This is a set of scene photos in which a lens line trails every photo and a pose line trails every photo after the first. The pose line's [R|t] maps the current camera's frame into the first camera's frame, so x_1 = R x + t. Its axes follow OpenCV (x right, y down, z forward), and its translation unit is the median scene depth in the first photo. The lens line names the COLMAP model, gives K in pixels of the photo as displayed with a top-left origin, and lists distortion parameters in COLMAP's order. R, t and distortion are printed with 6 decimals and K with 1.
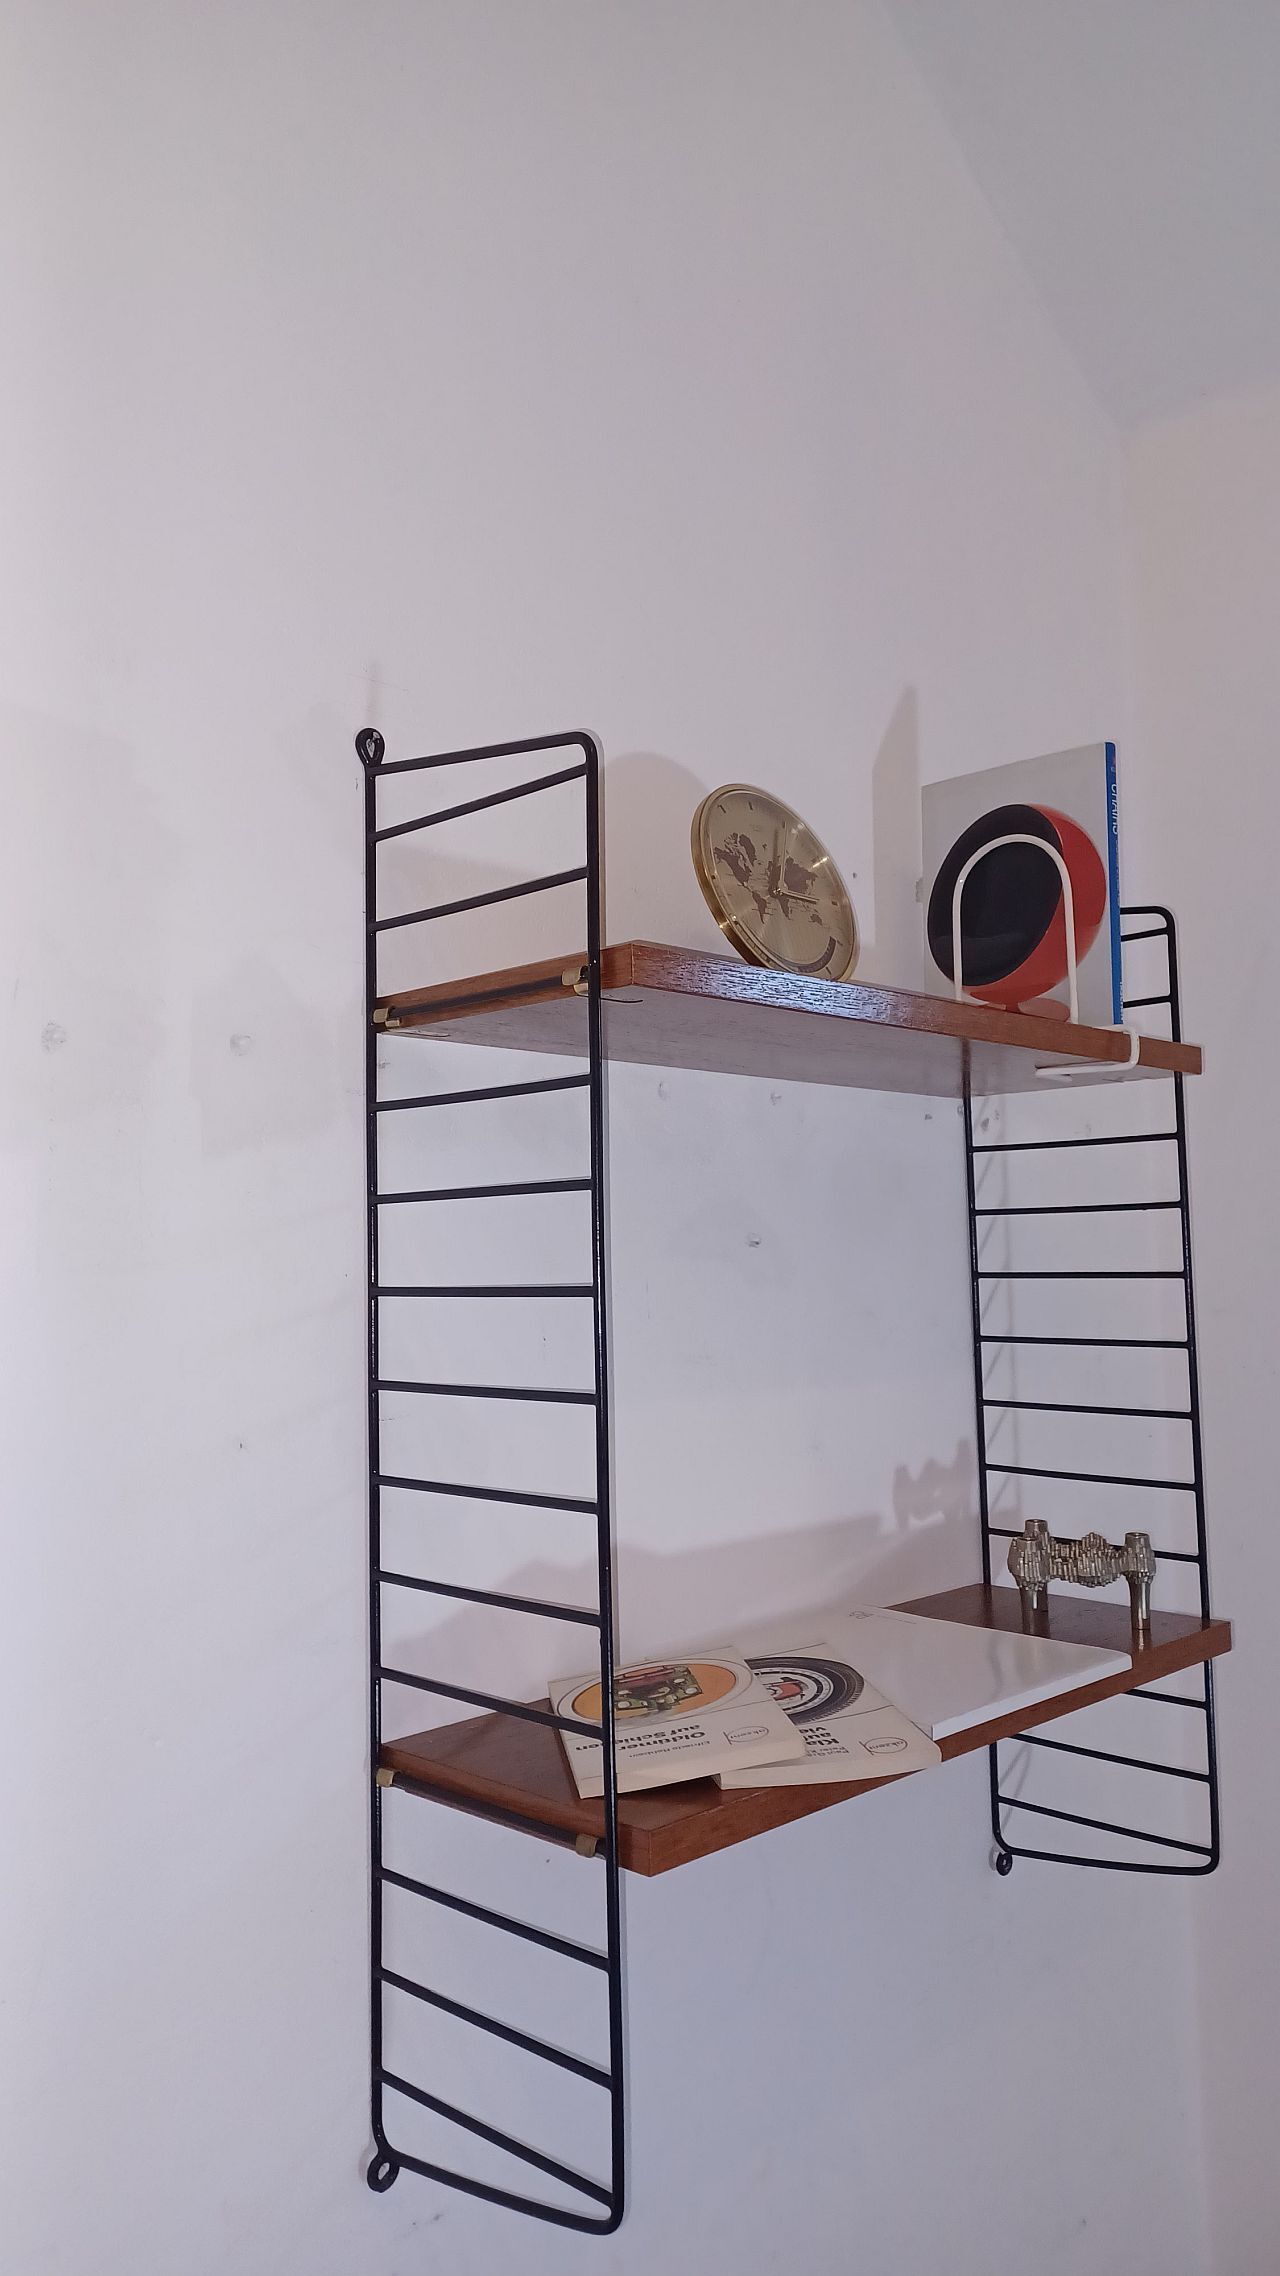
lens RADIAL K [[1624.4, 0, 616.6], [0, 1624.4, 1159.9], [0, 0, 1]] dist [0.066203, -0.064696]
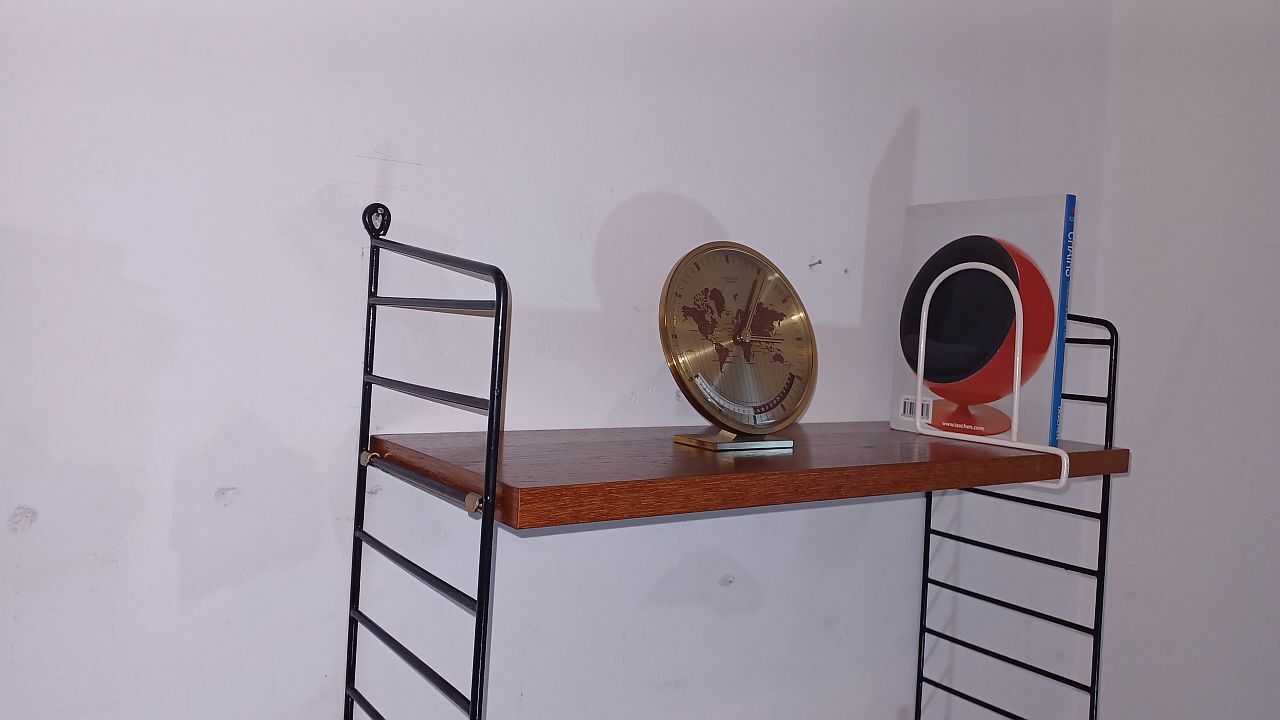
lens RADIAL K [[913.6, 0, 629.9], [0, 913.6, 340.2], [0, 0, 1]] dist [0.066203, -0.064696]
pose [[0.983792, 0.075191, -0.162788, 0.120377], [-0.060952, 0.994005, 0.090773, -0.207306], [0.168638, -0.079379, 0.982477, 0.333837]]
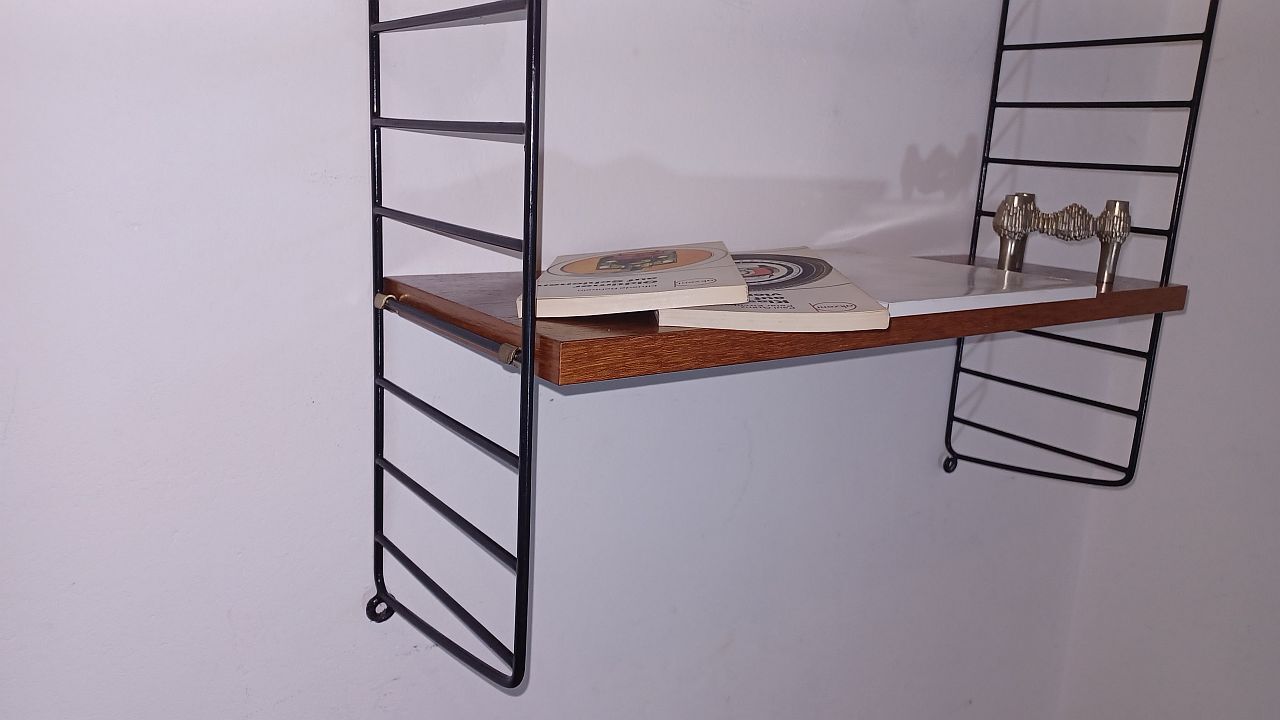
lens RADIAL K [[913.6, 0, 639.6], [0, 913.6, 349.7], [0, 0, 1]] dist [0.066203, -0.064696]
pose [[0.985817, 0.100338, -0.134528, 0.098243], [-0.059893, 0.959149, 0.276487, 0.184250], [0.156775, -0.264508, 0.951555, 0.347395]]
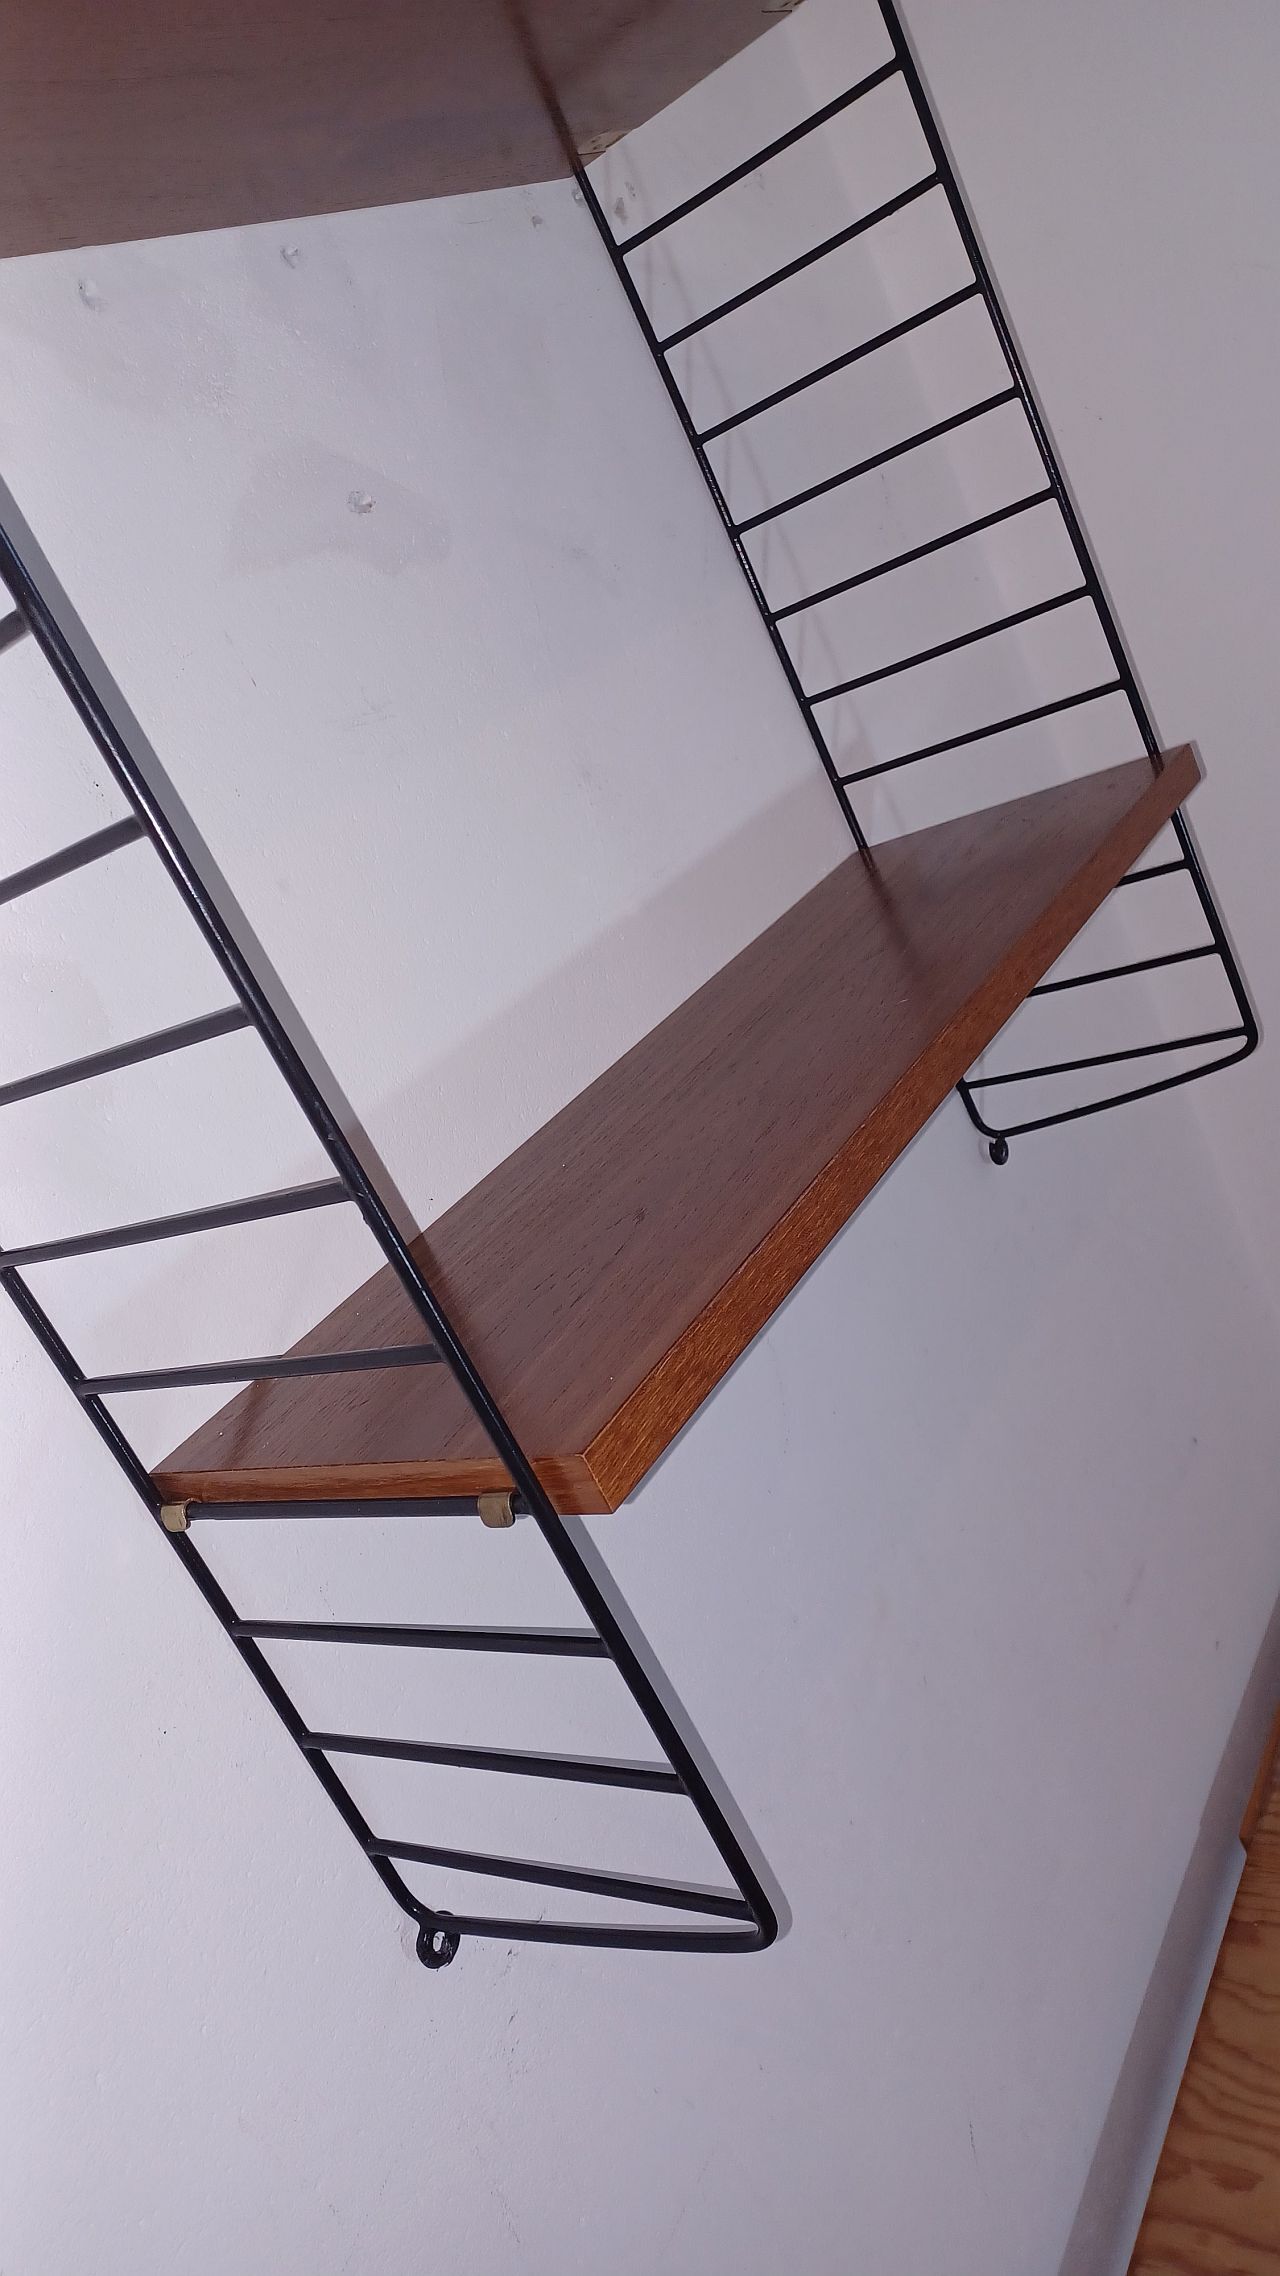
lens RADIAL K [[1624.4, 0, 604.4], [0, 1624.4, 1148.6], [0, 0, 1]] dist [0.066203, -0.064696]
pose [[0.897988, -0.438458, 0.037034, 0.038354], [0.399711, 0.848024, 0.347976, 0.083505], [-0.183978, -0.297675, 0.936772, 0.343041]]
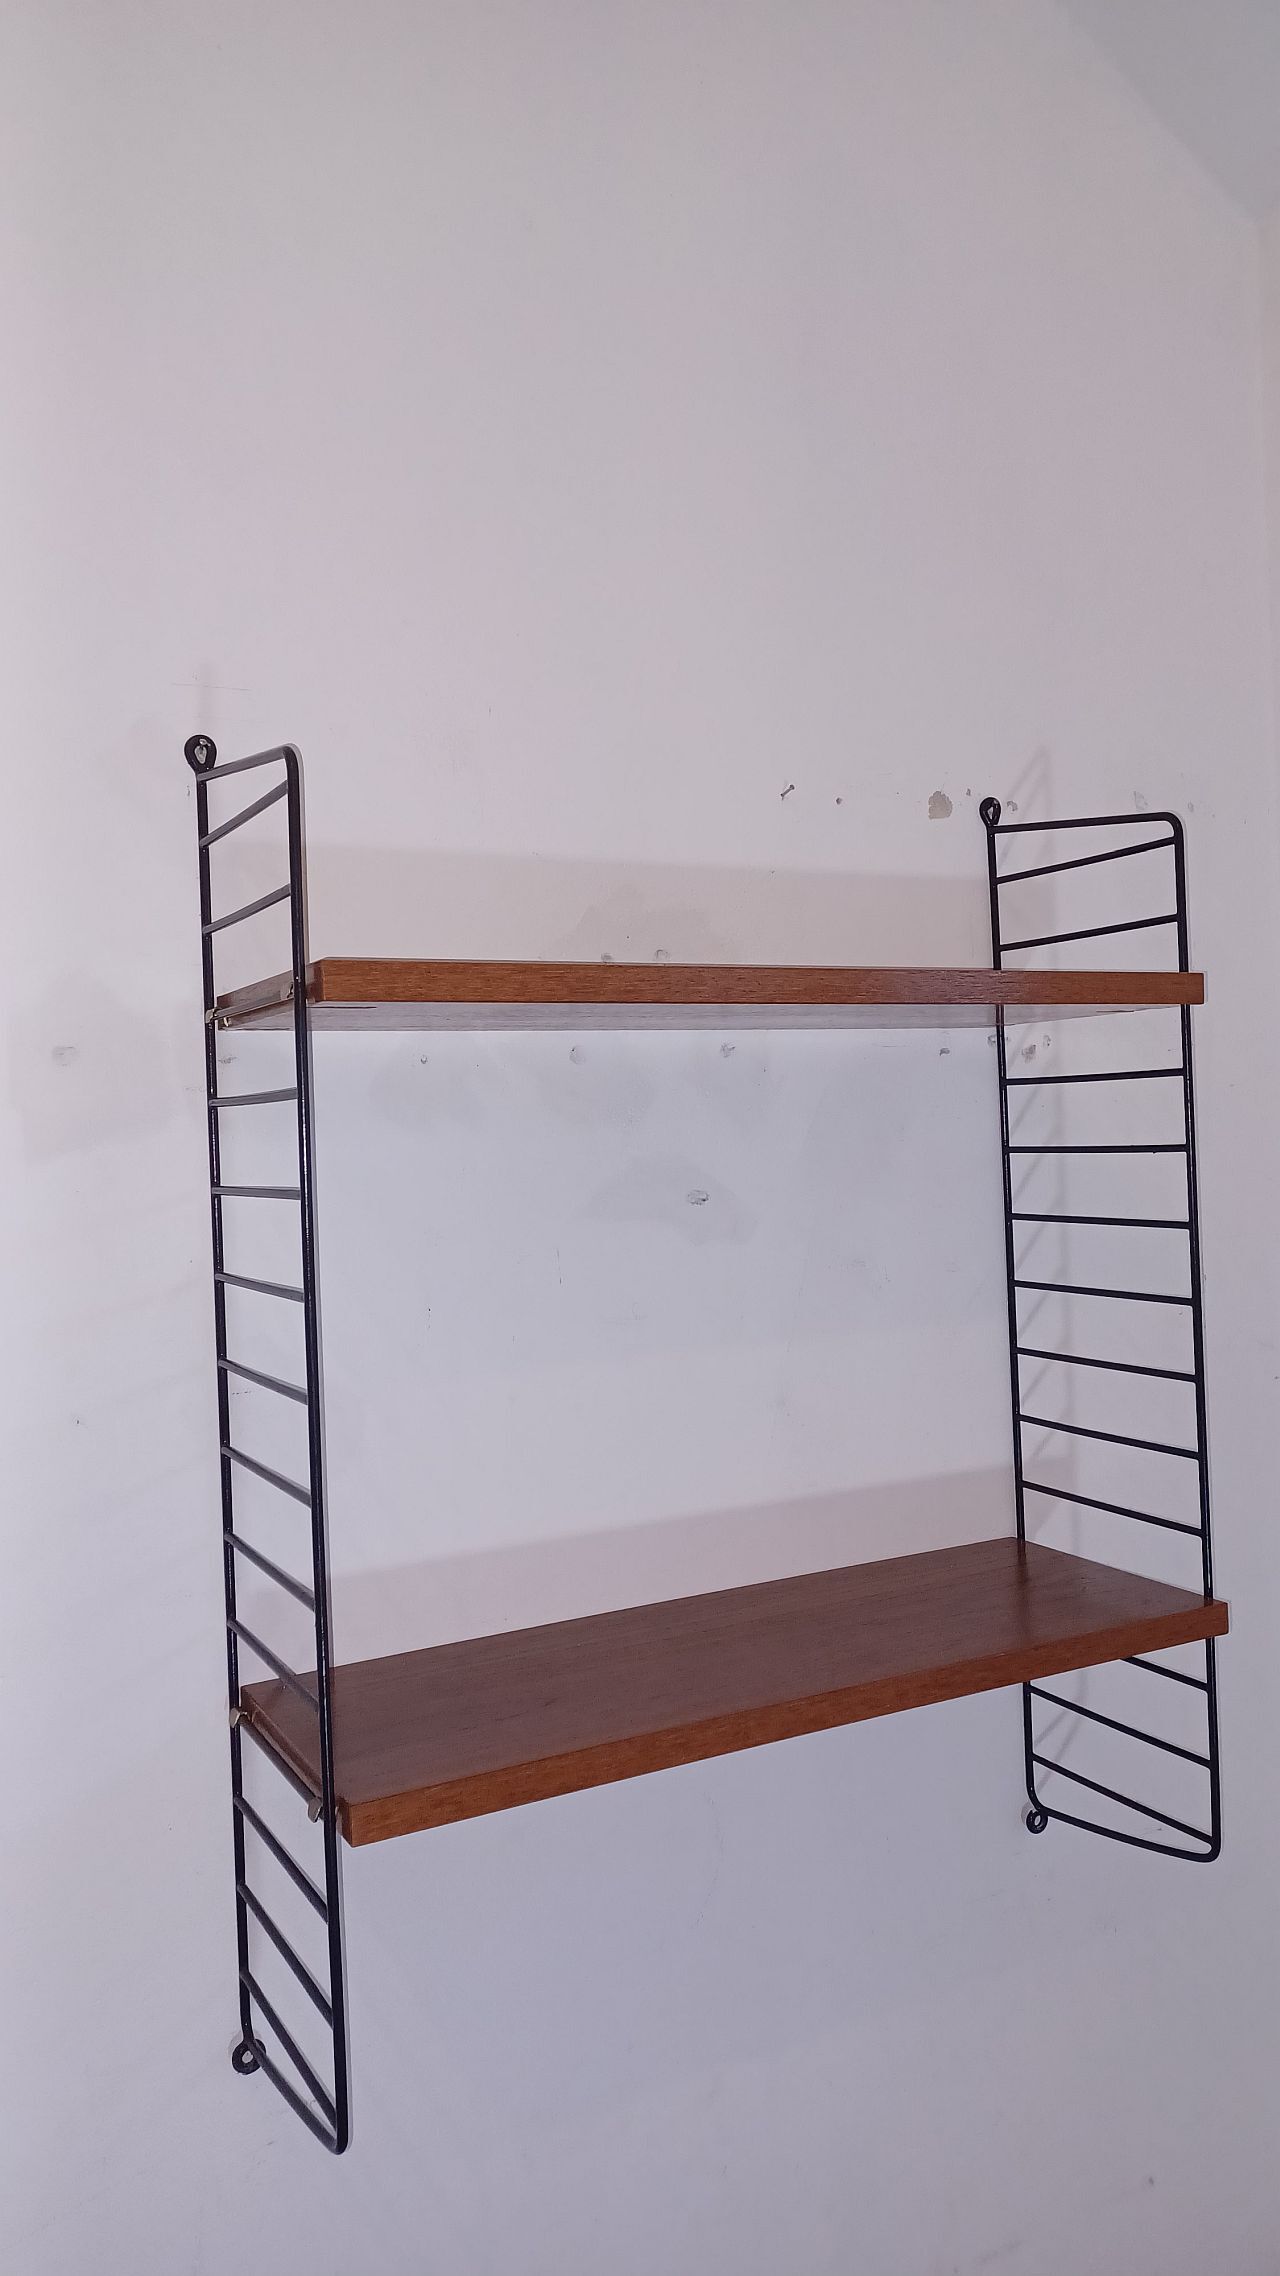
lens RADIAL K [[1624.4, 0, 628.8], [0, 1624.4, 1162.9], [0, 0, 1]] dist [0.066203, -0.064696]
pose [[0.955124, -0.012867, -0.295927, 0.360750], [0.041056, 0.995164, 0.089239, -0.065823], [0.293348, -0.097384, 0.951033, 0.056241]]
